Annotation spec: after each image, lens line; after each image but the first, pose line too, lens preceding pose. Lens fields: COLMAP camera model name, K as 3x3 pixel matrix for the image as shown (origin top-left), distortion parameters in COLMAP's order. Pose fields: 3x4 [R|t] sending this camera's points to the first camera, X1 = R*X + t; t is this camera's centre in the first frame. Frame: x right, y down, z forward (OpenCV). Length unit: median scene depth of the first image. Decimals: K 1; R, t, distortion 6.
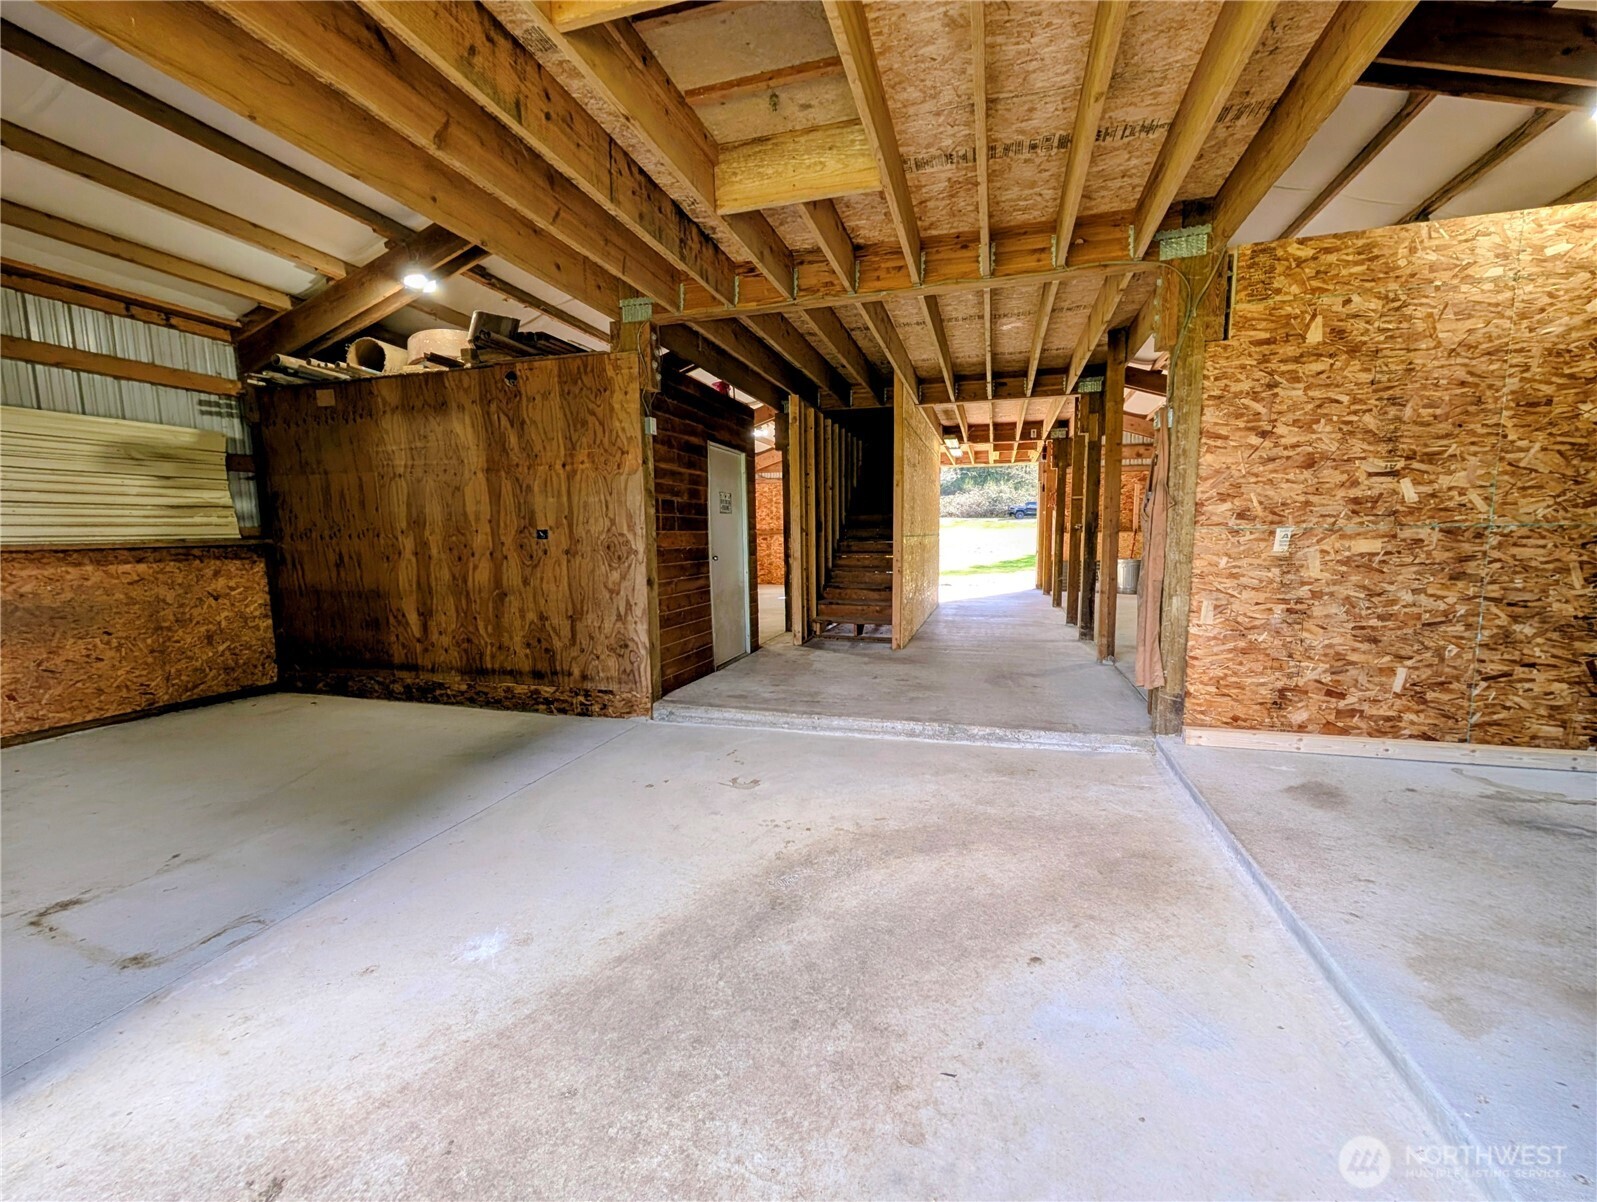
lens RADIAL K [[655.5, 0, 806.0], [0, 655.5, 604.4], [0, 0, 1]] dist [-0.000971, 0.000121]
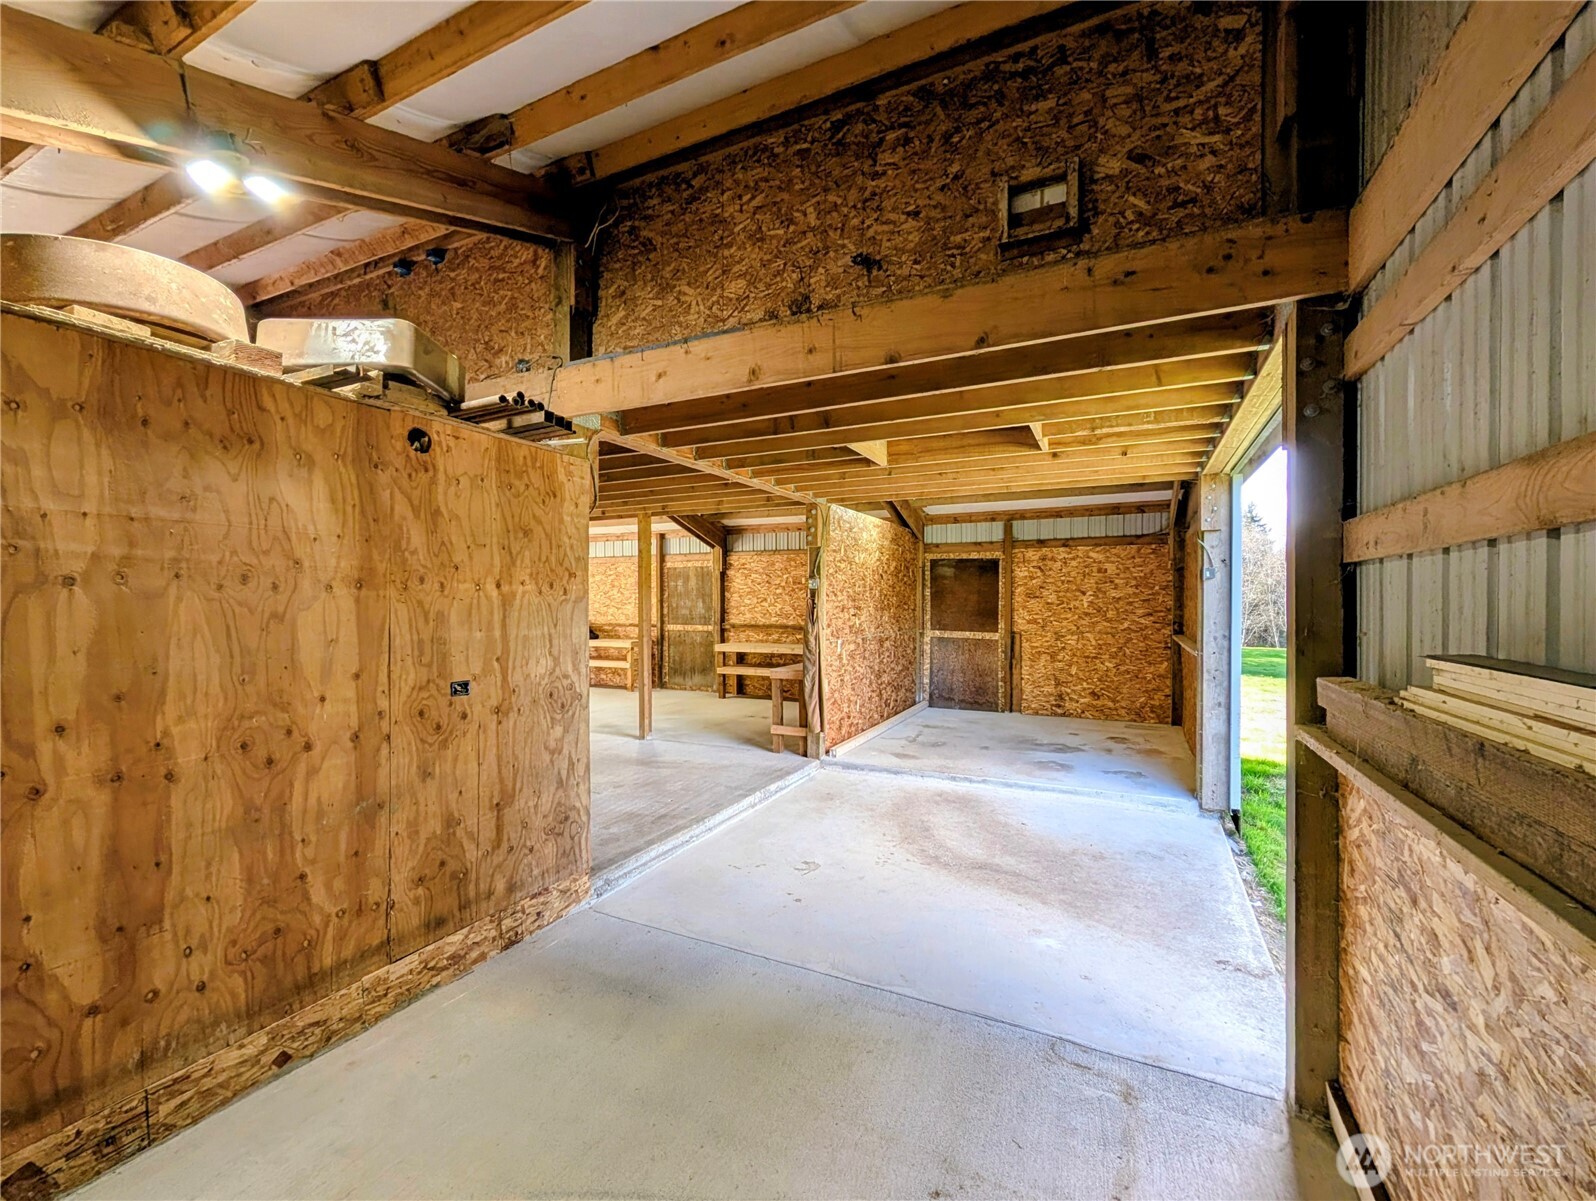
lens RADIAL K [[655.1, 0, 805.5], [0, 655.1, 603.9], [0, 0, 1]] dist [-0.000971, 0.000121]
pose [[0.171918, 0.009703, 0.985064, -0.990993], [0.103495, 0.994240, -0.027855, -0.138668], [-0.979660, 0.106738, 0.169923, 0.561475]]
